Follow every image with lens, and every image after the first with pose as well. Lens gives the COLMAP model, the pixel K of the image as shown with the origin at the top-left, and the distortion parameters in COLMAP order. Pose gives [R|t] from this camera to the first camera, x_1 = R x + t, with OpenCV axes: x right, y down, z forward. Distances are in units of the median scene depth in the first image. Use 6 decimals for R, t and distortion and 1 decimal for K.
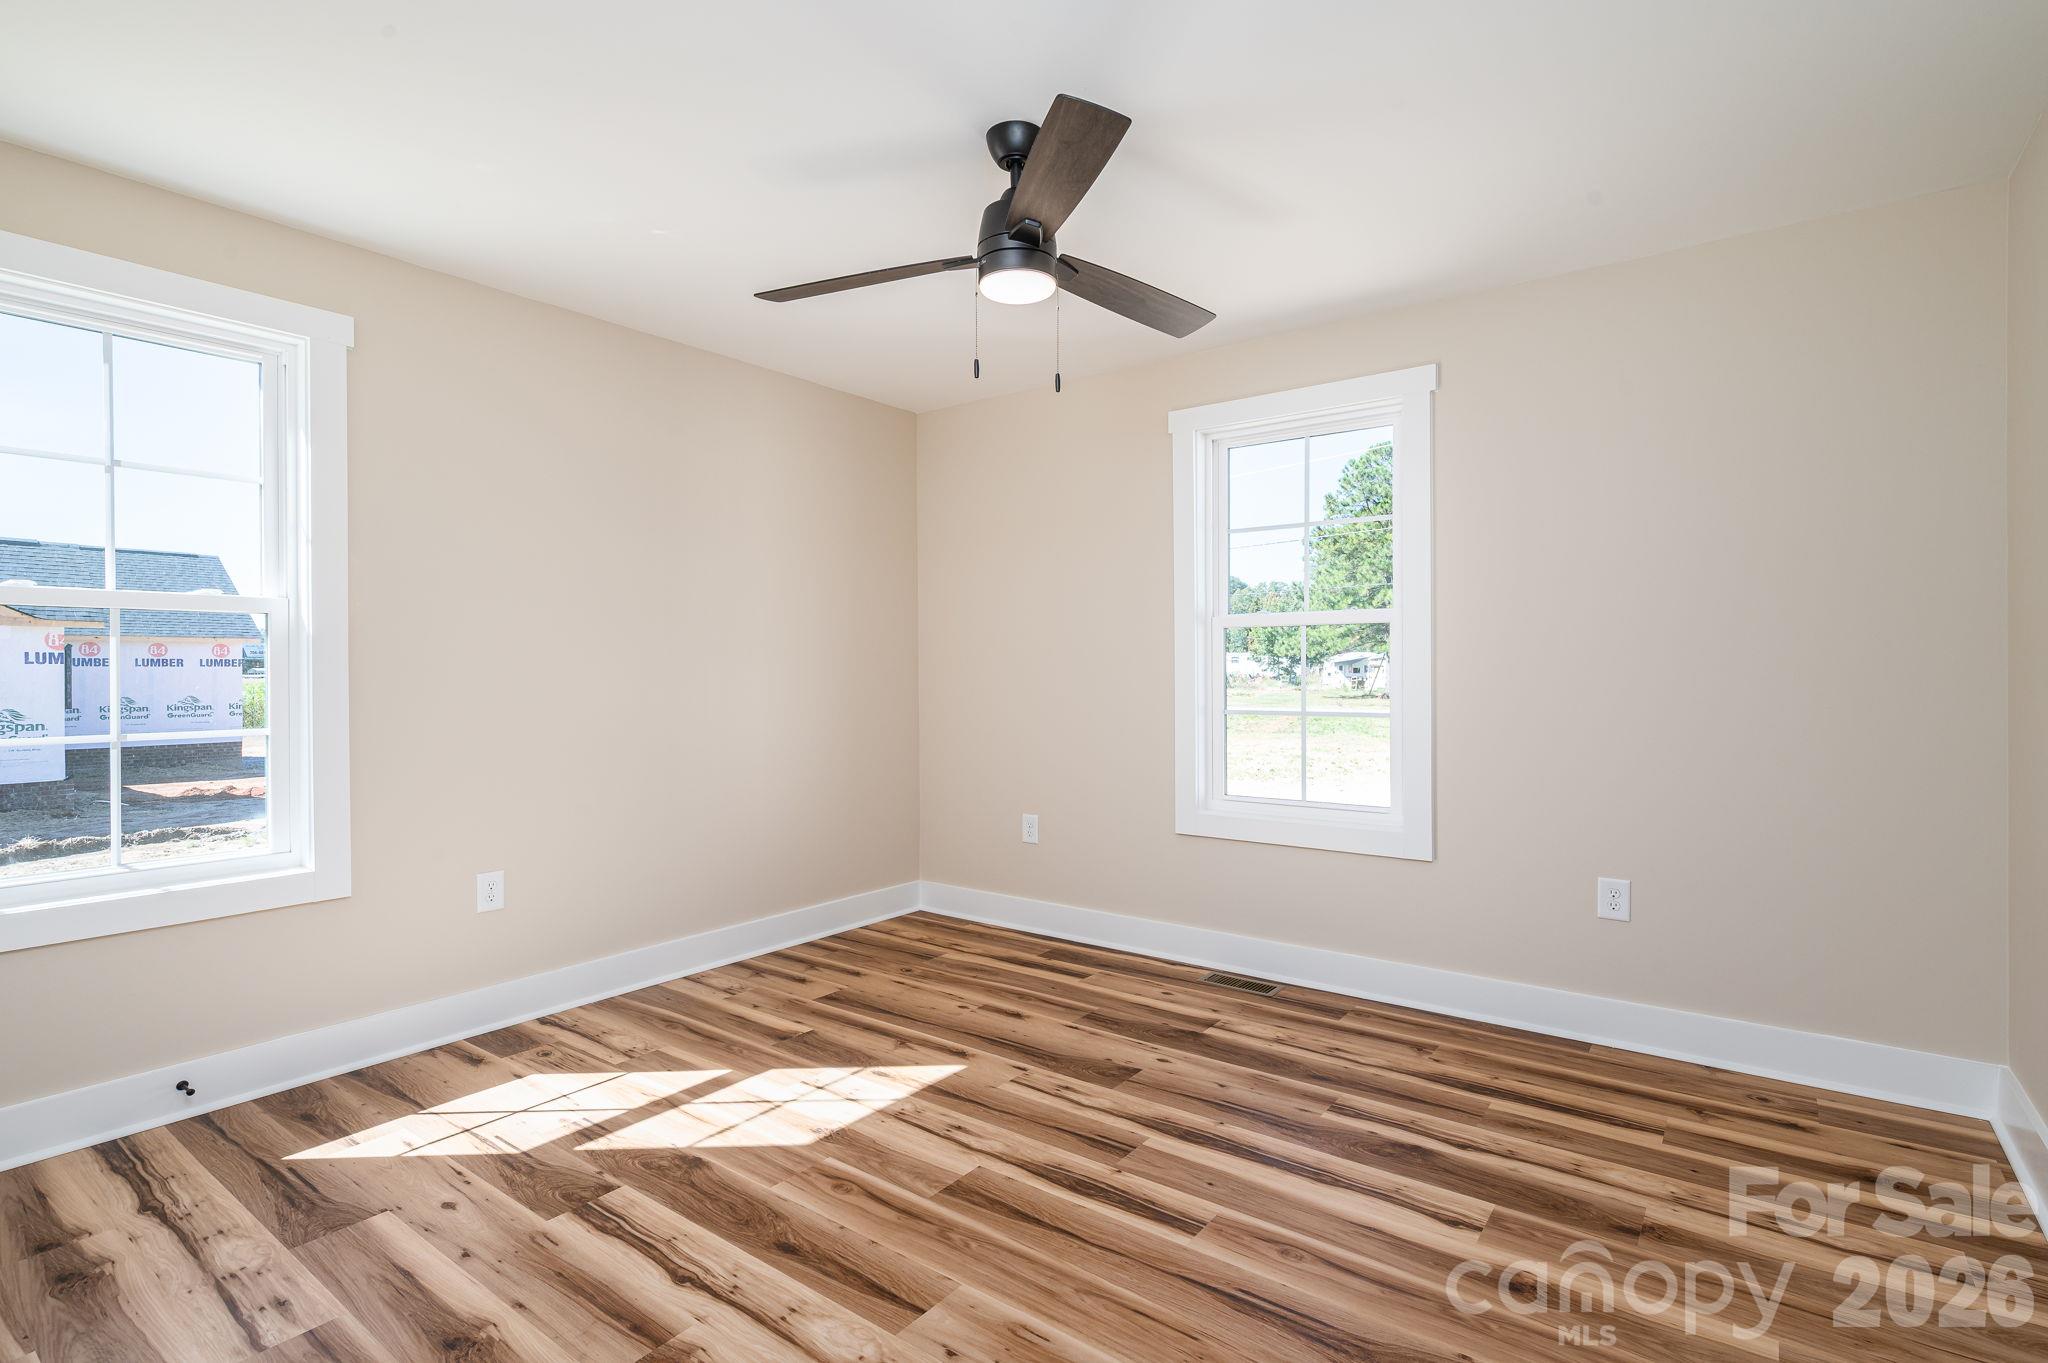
lens RADIAL K [[963.4, 0, 1031.5], [0, 963.4, 673.2], [0, 0, 1]] dist [0.000228, 0.000270]
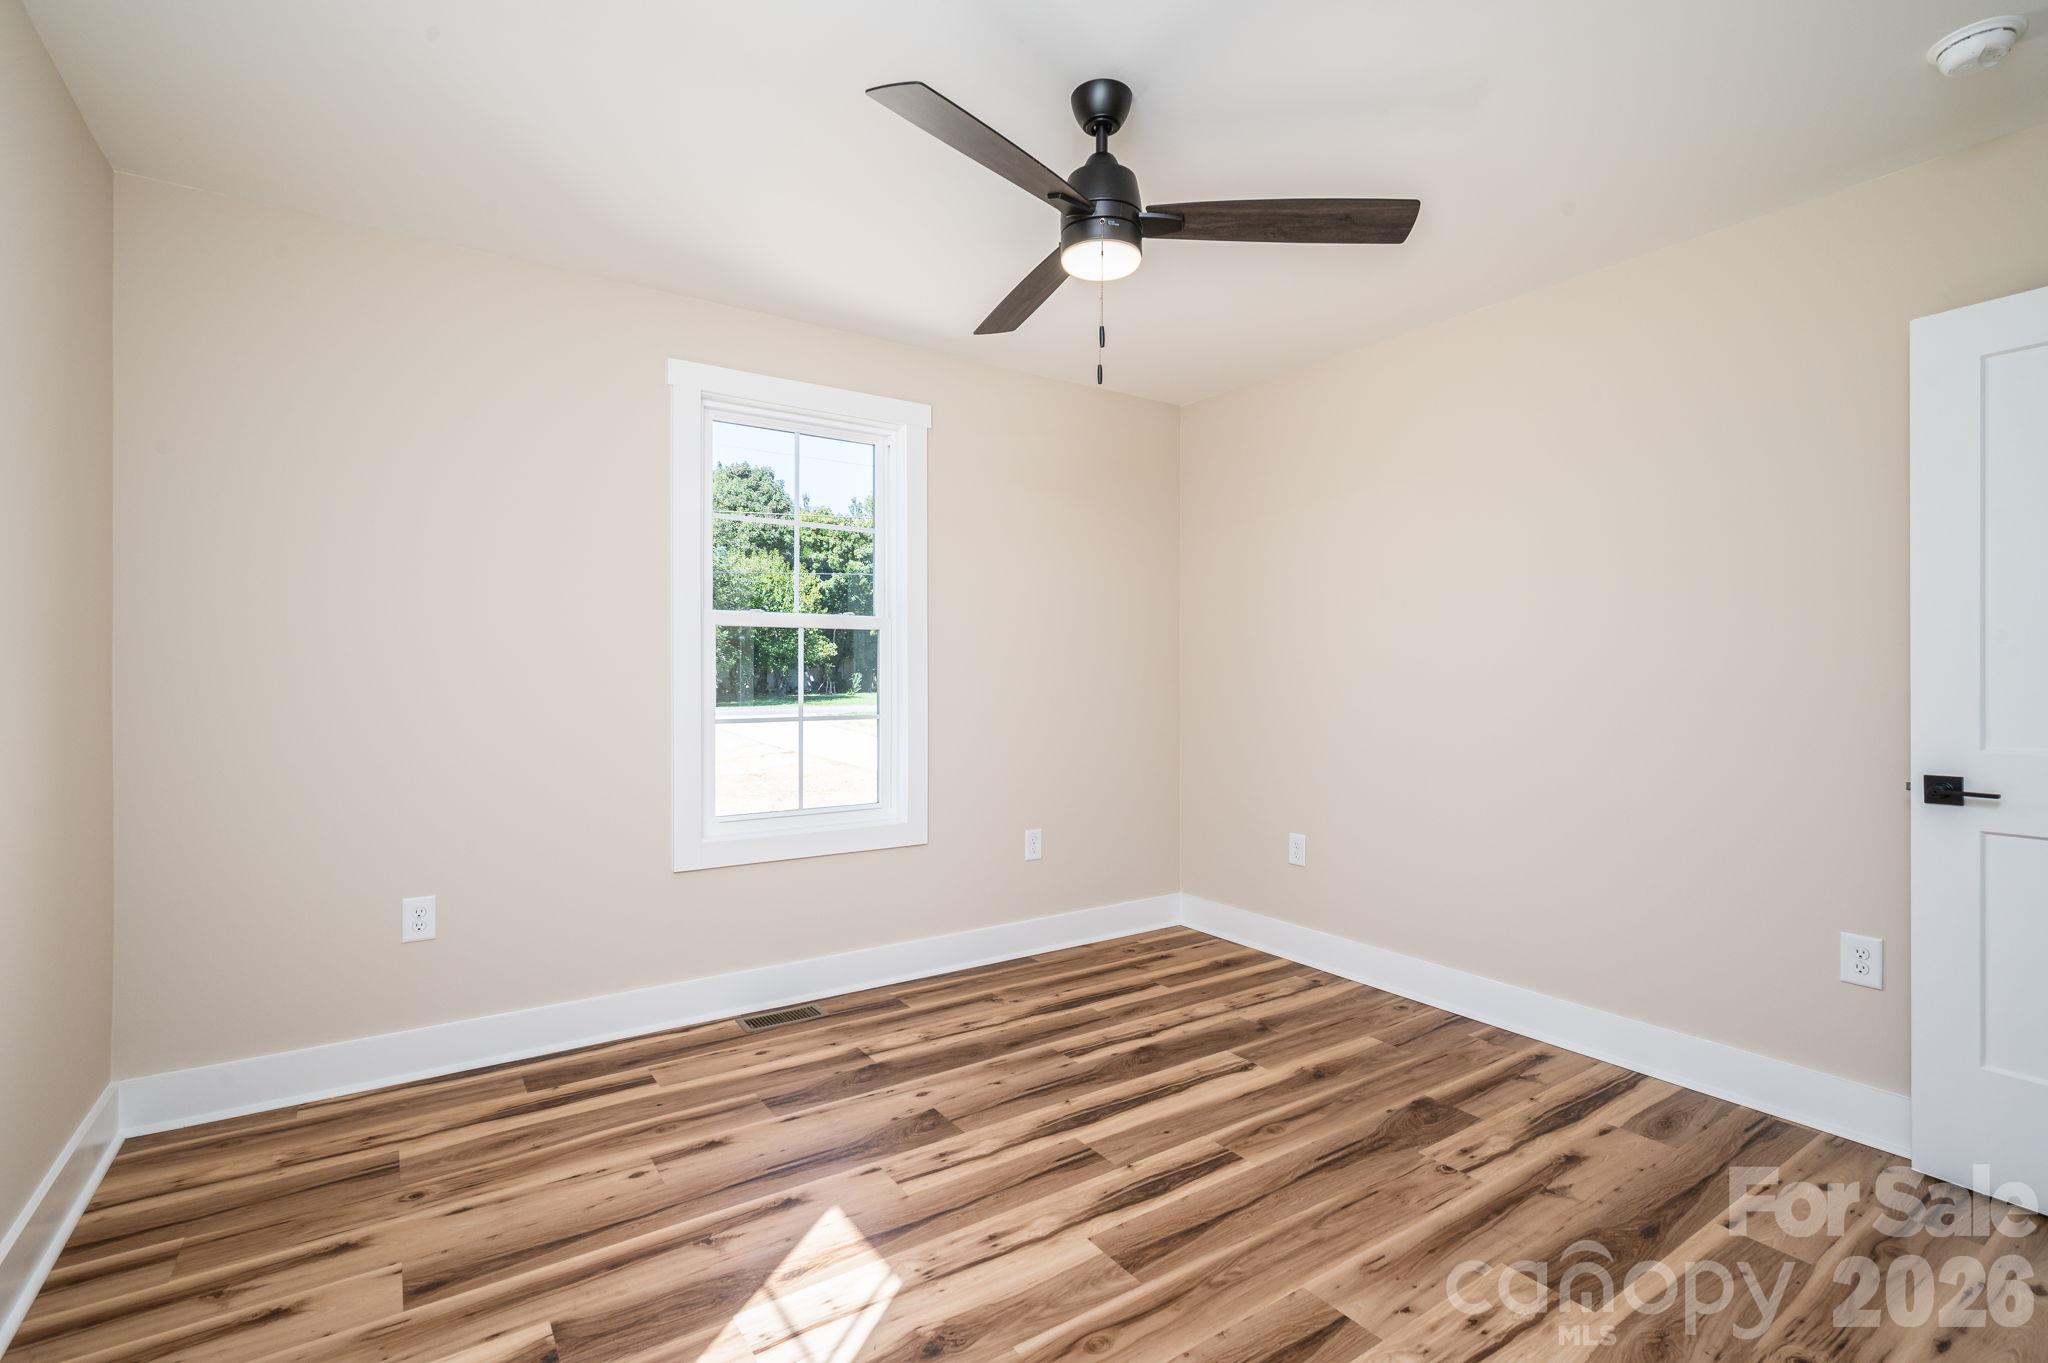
lens RADIAL K [[963.4, 0, 1031.5], [0, 963.4, 673.2], [0, 0, 1]] dist [0.000228, 0.000270]
pose [[0.322586, 0.002328, 0.946537, -0.704686], [-0.001147, 0.999997, -0.002069, -0.002698], [-0.946539, -0.000418, 0.322588, 0.595048]]
